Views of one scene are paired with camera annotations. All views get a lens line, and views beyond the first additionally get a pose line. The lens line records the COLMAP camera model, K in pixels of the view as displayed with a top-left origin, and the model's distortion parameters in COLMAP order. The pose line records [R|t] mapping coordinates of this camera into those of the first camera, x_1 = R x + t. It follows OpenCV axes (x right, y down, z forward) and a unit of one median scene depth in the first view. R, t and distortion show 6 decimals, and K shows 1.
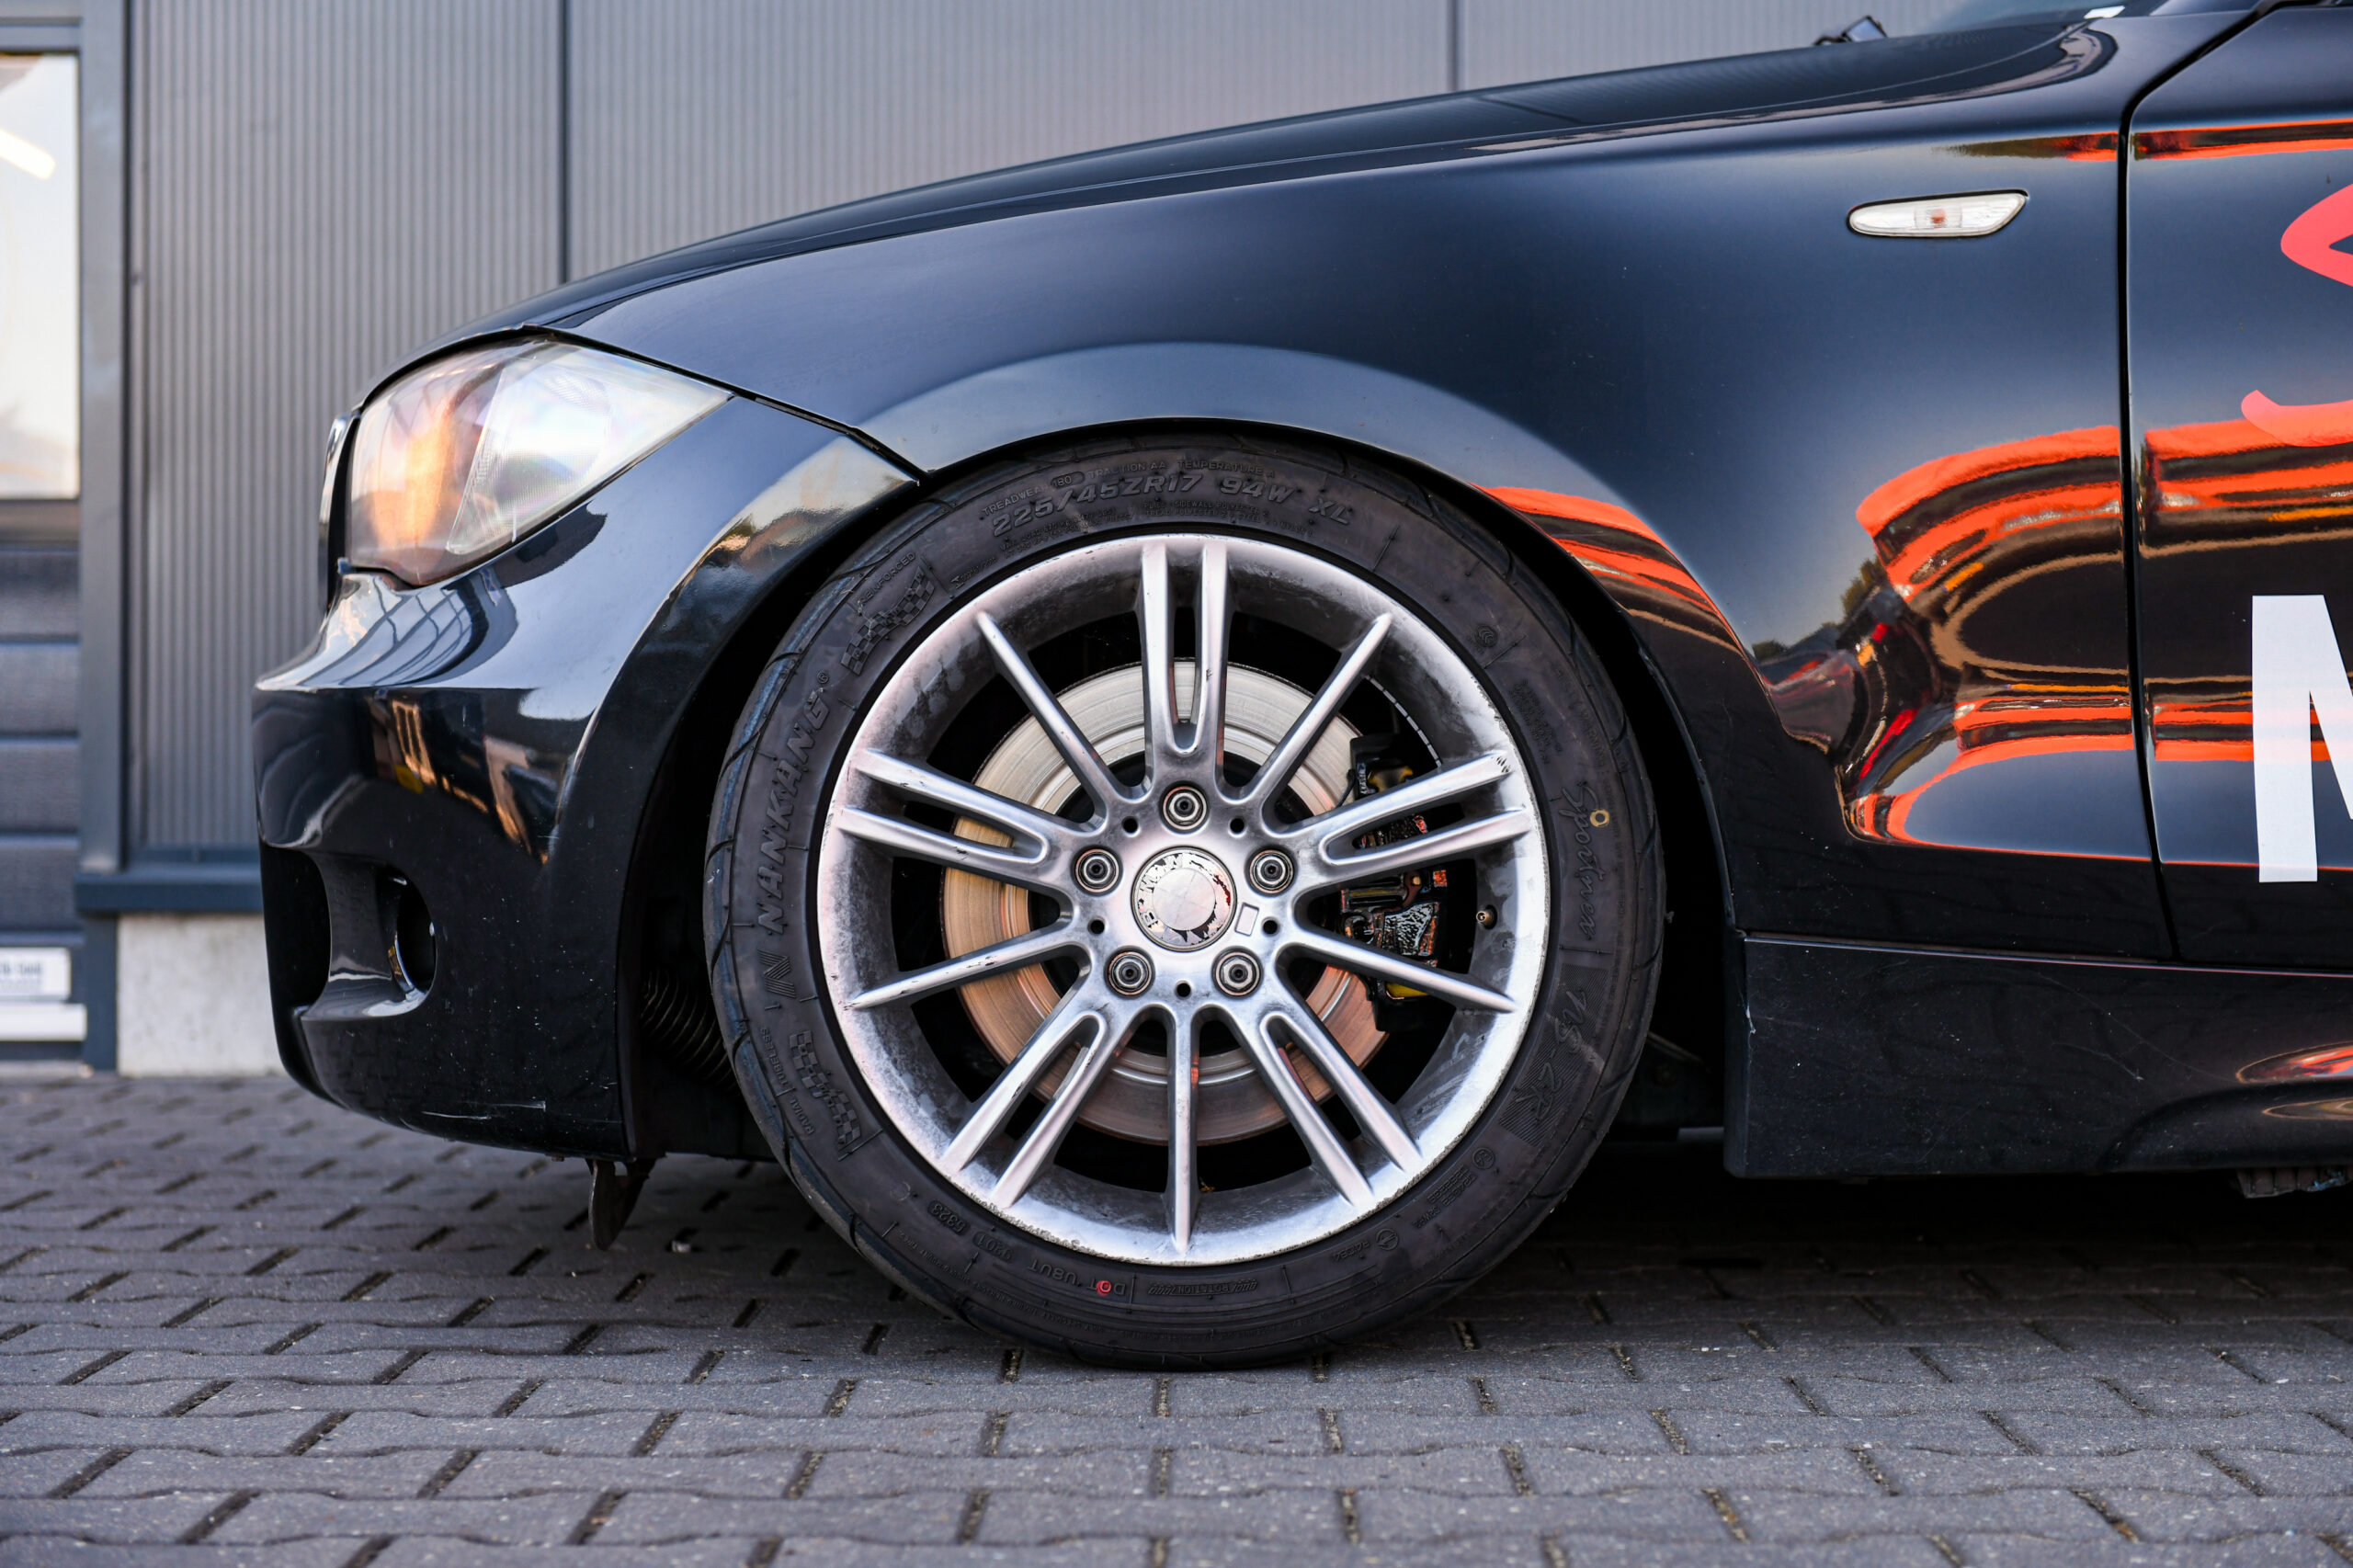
lens RADIAL K [[4650.8, 0, 1187.6], [0, 4650.8, 787.9], [0, 0, 1]] dist [0.011372, 0.000000]
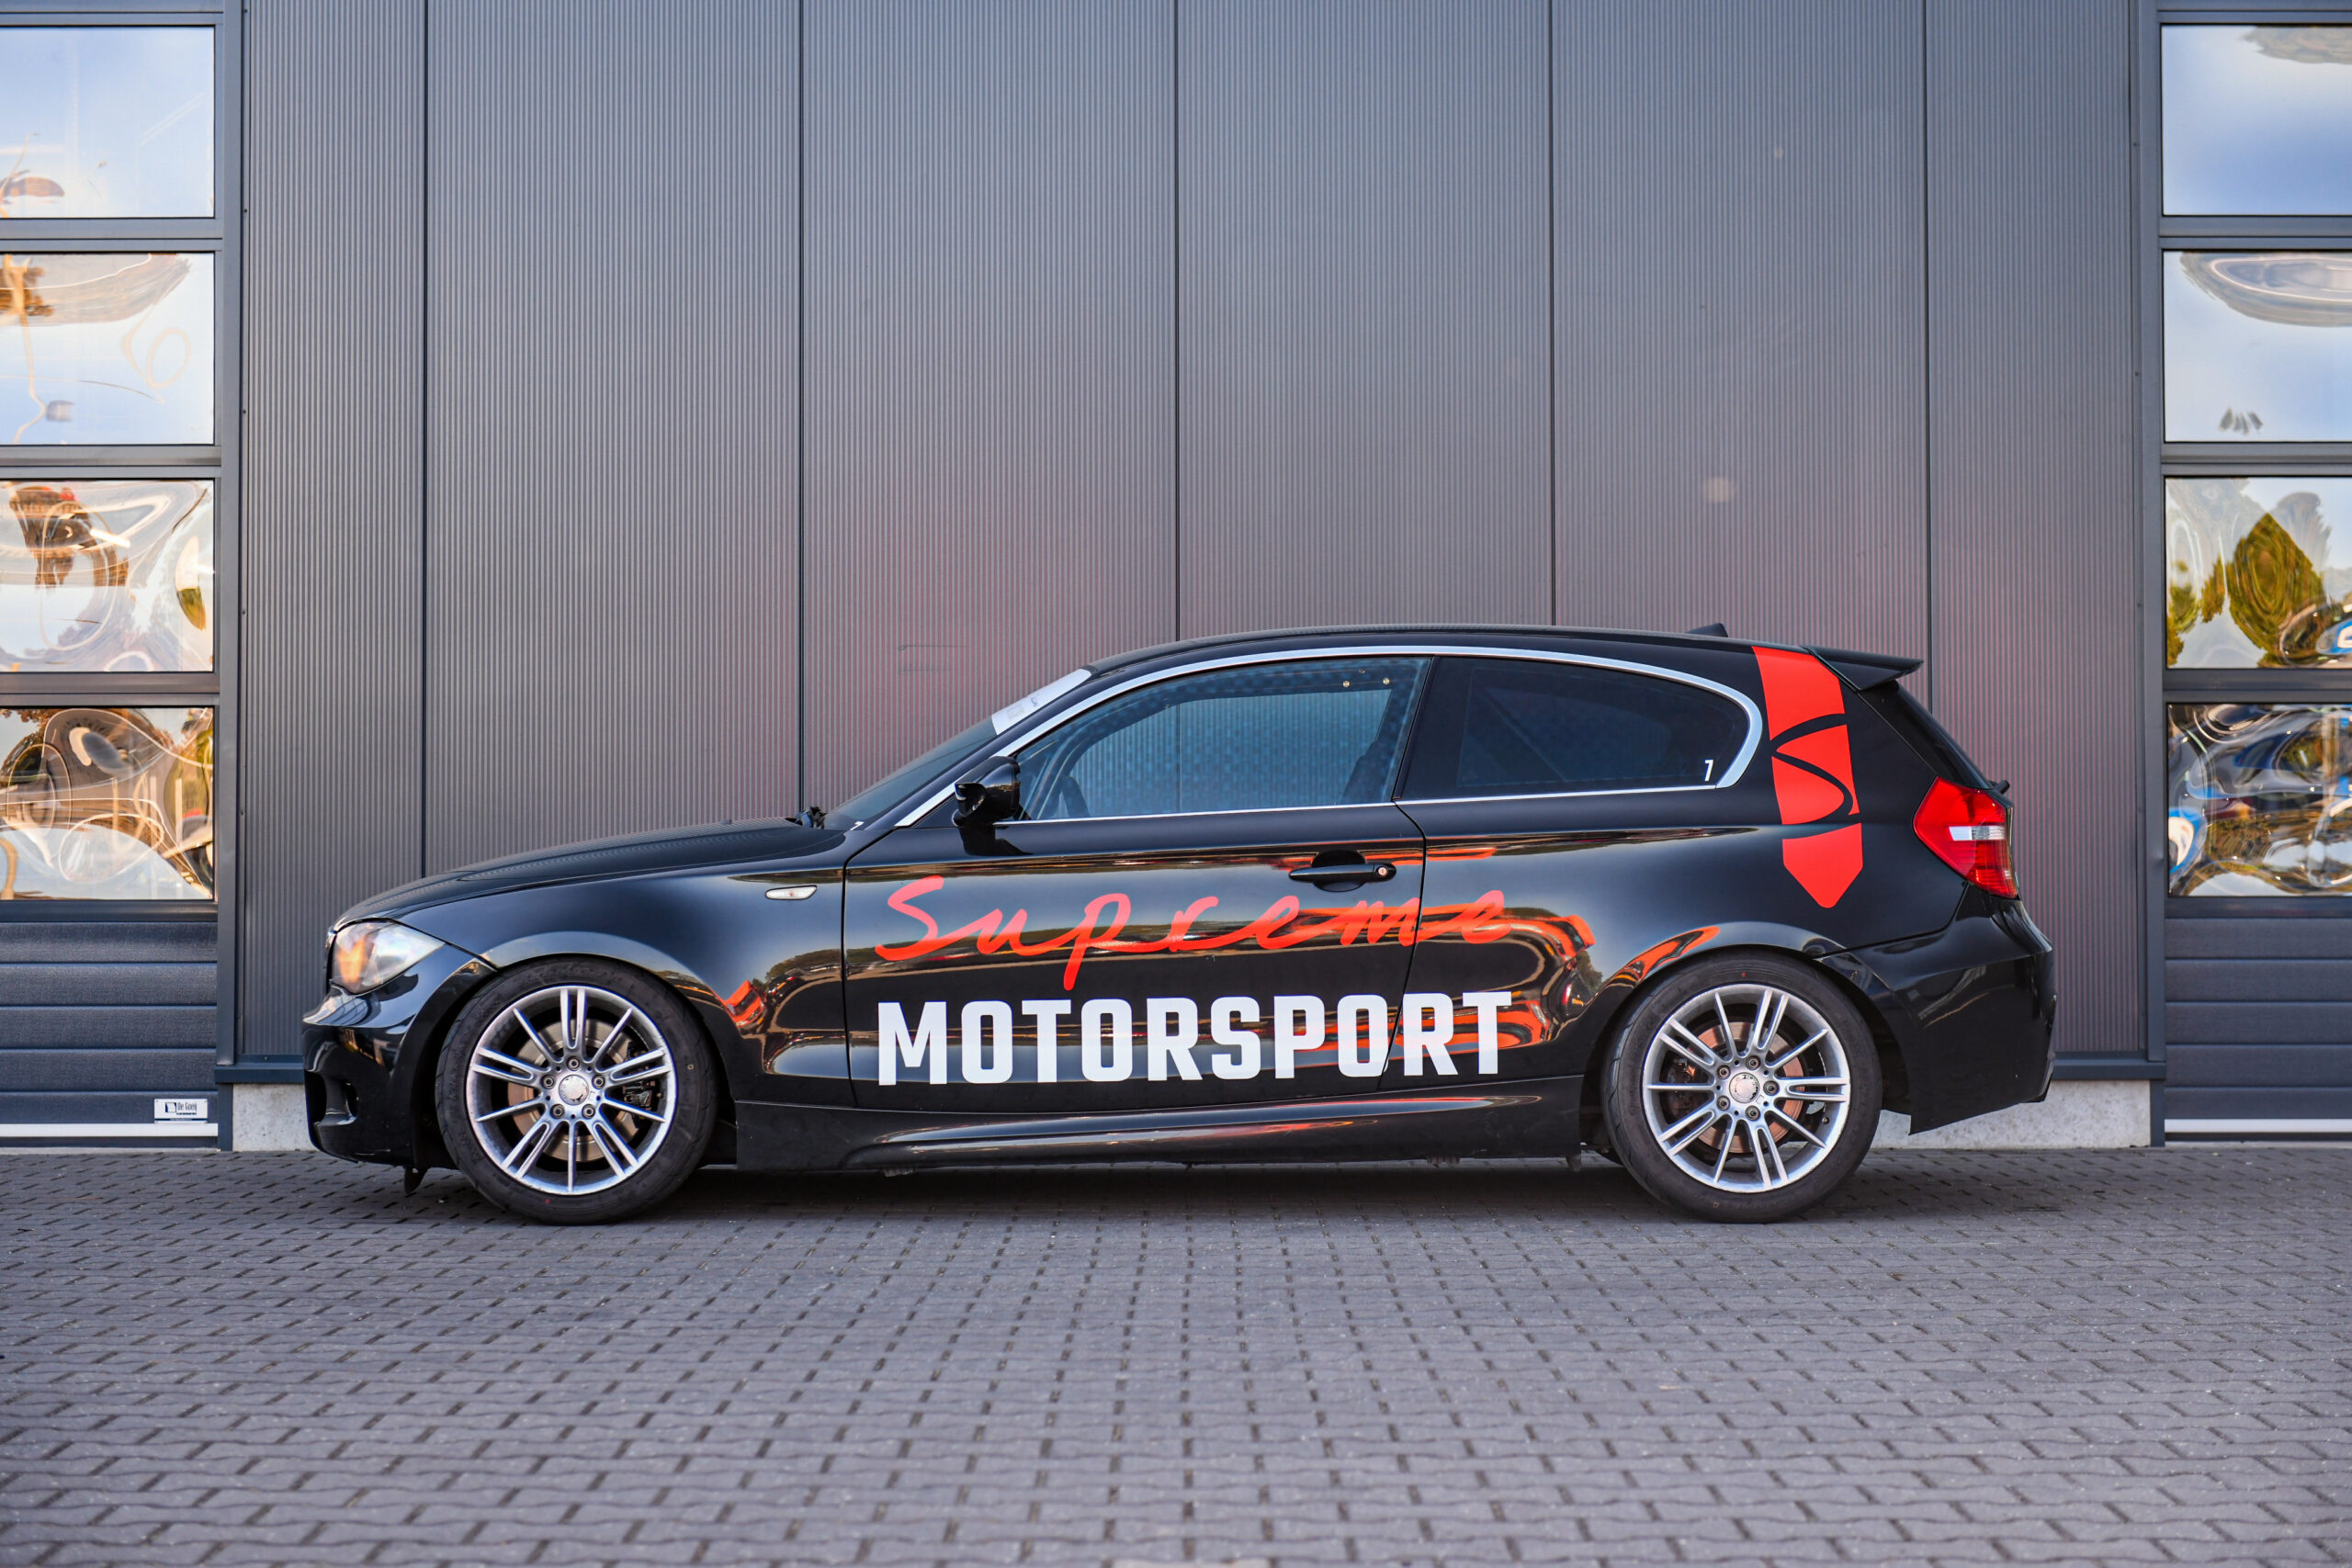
lens RADIAL K [[4648.5, 0, 1163.0], [0, 4648.5, 778.7], [0, 0, 1]] dist [0.011372, 0.000000]
pose [[1.000000, -0.000506, -0.000408, 0.441121], [0.000495, 0.999608, -0.027998, -0.111215], [0.000422, 0.027998, 0.999608, -2.475491]]
